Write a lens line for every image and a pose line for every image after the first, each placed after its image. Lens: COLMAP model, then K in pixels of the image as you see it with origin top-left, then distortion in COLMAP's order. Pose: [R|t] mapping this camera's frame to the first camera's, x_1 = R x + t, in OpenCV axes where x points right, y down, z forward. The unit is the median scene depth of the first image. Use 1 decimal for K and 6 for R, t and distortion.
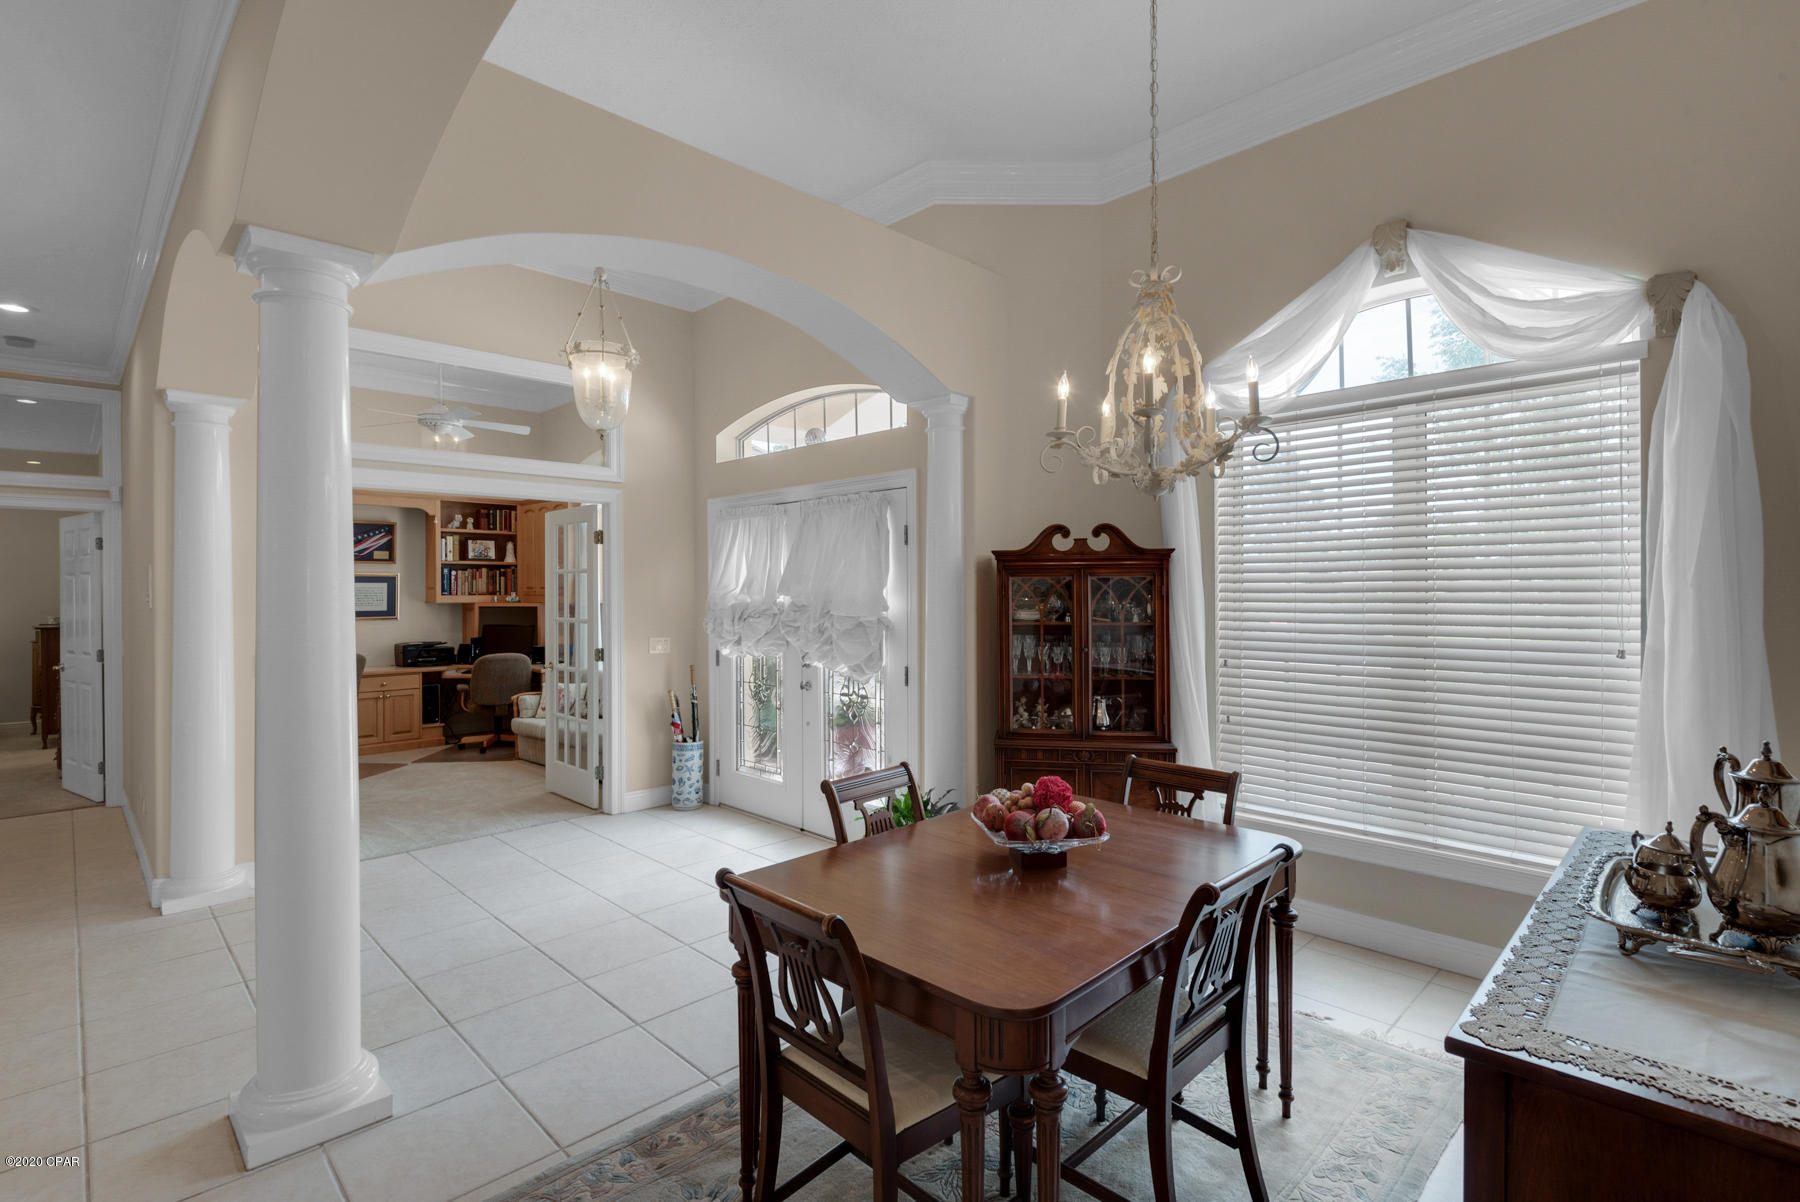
lens RADIAL K [[870.4, 0, 908.3], [0, 870.4, 593.6], [0, 0, 1]] dist [0.023972, -0.013928]
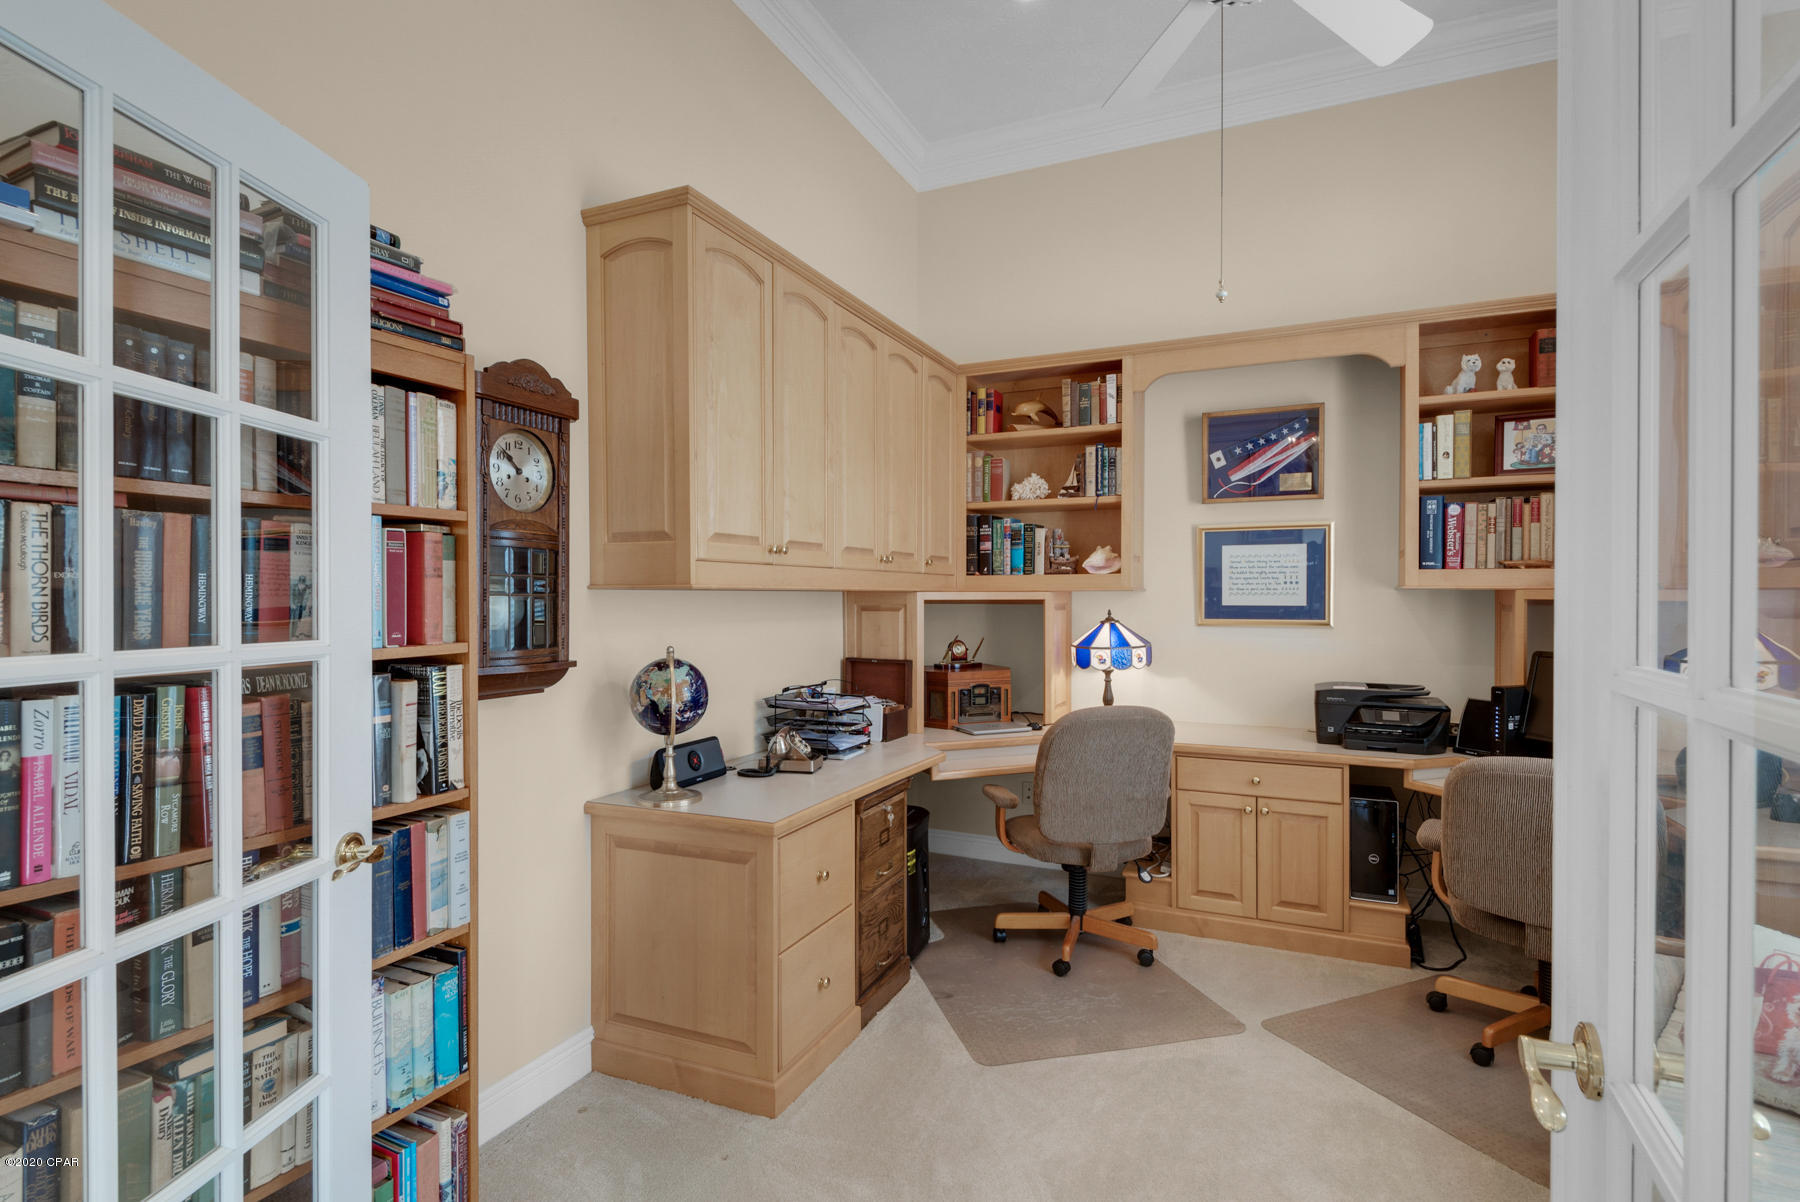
lens RADIAL K [[913.2, 0, 900.1], [0, 913.2, 604.7], [0, 0, 1]] dist [0.007440, -0.002467]
pose [[0.352051, 0.011478, -0.935910, -0.232163], [-0.004621, 0.999934, 0.010525, 0.014351], [0.935969, 0.000619, 0.352081, 0.635443]]
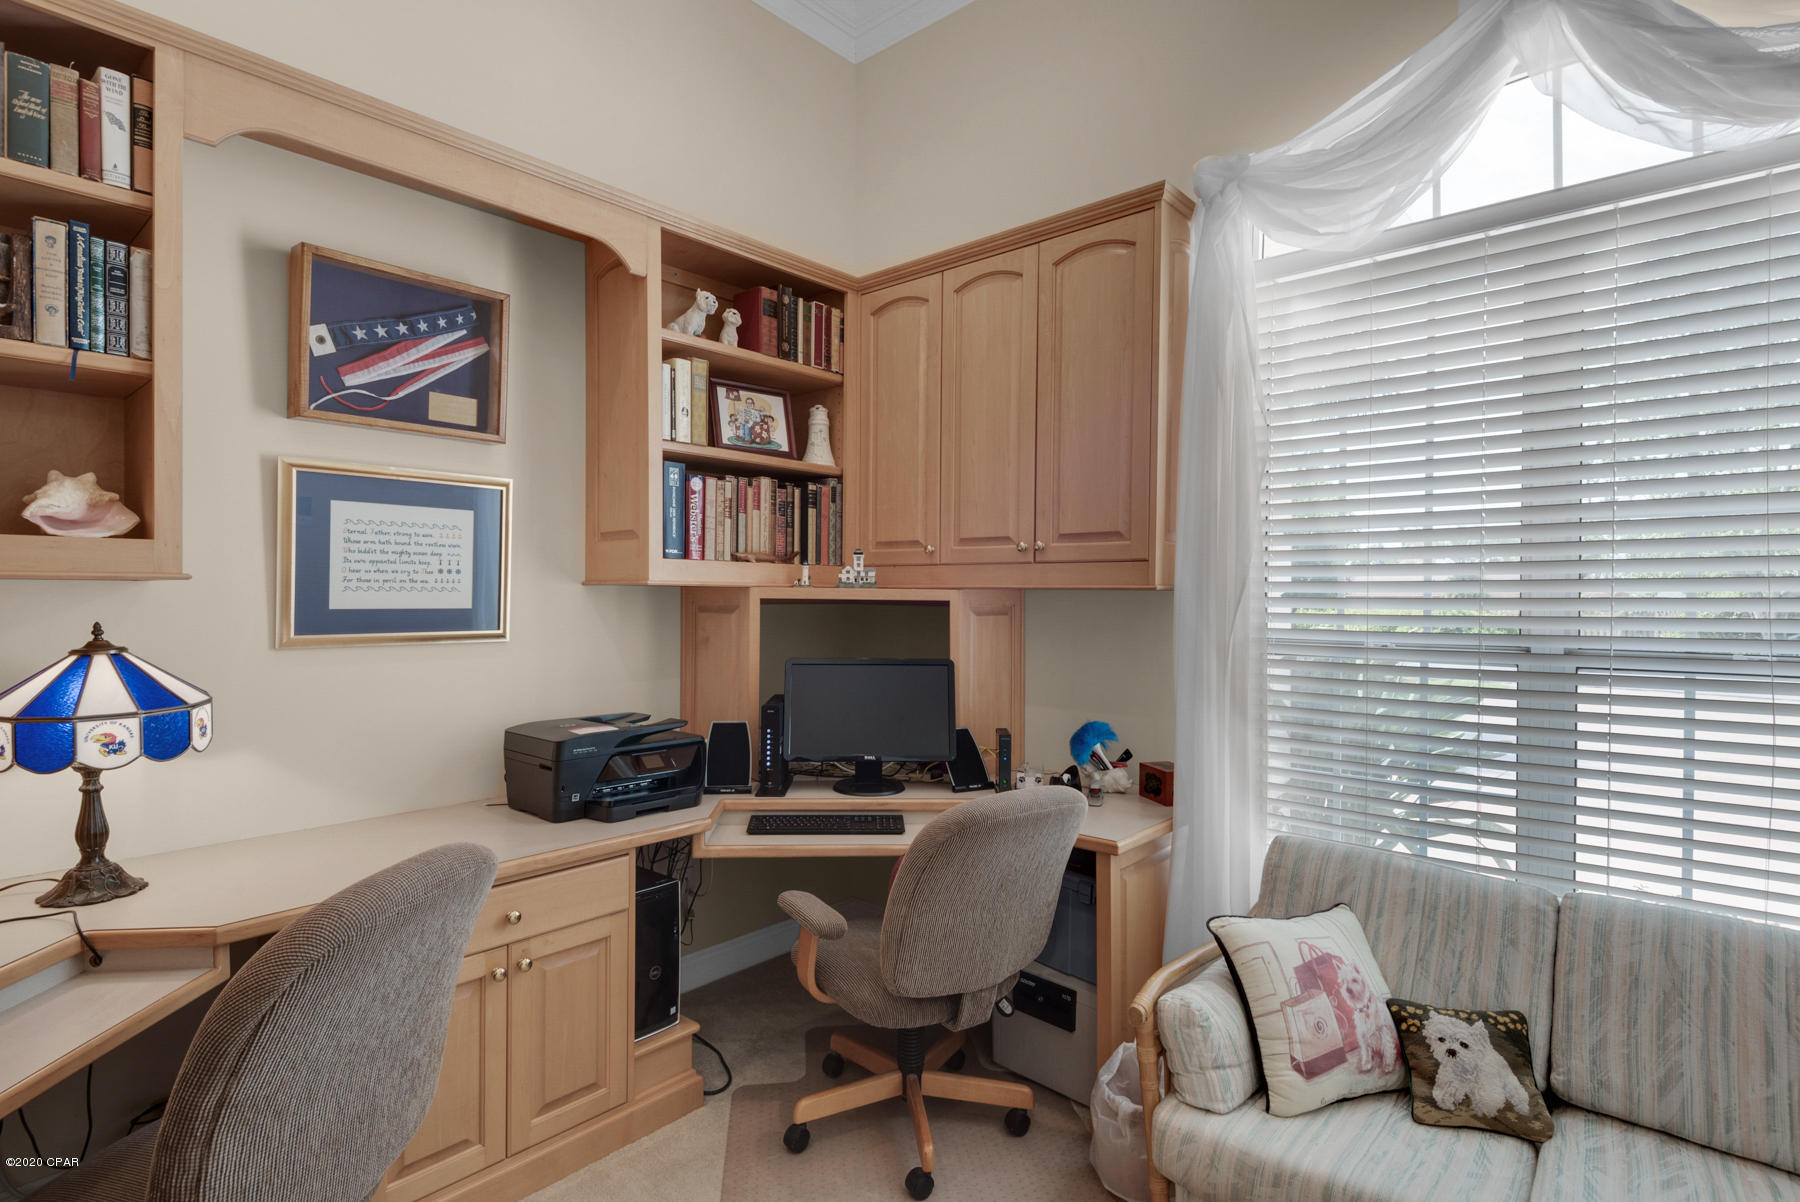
lens RADIAL K [[913.2, 0, 907.3], [0, 913.2, 603.0], [0, 0, 1]] dist [0.007440, -0.002467]
pose [[0.996718, 0.008356, 0.080525, -0.472195], [-0.008634, 0.999958, 0.003101, 0.014857], [-0.080496, -0.003786, 0.996748, 0.686470]]
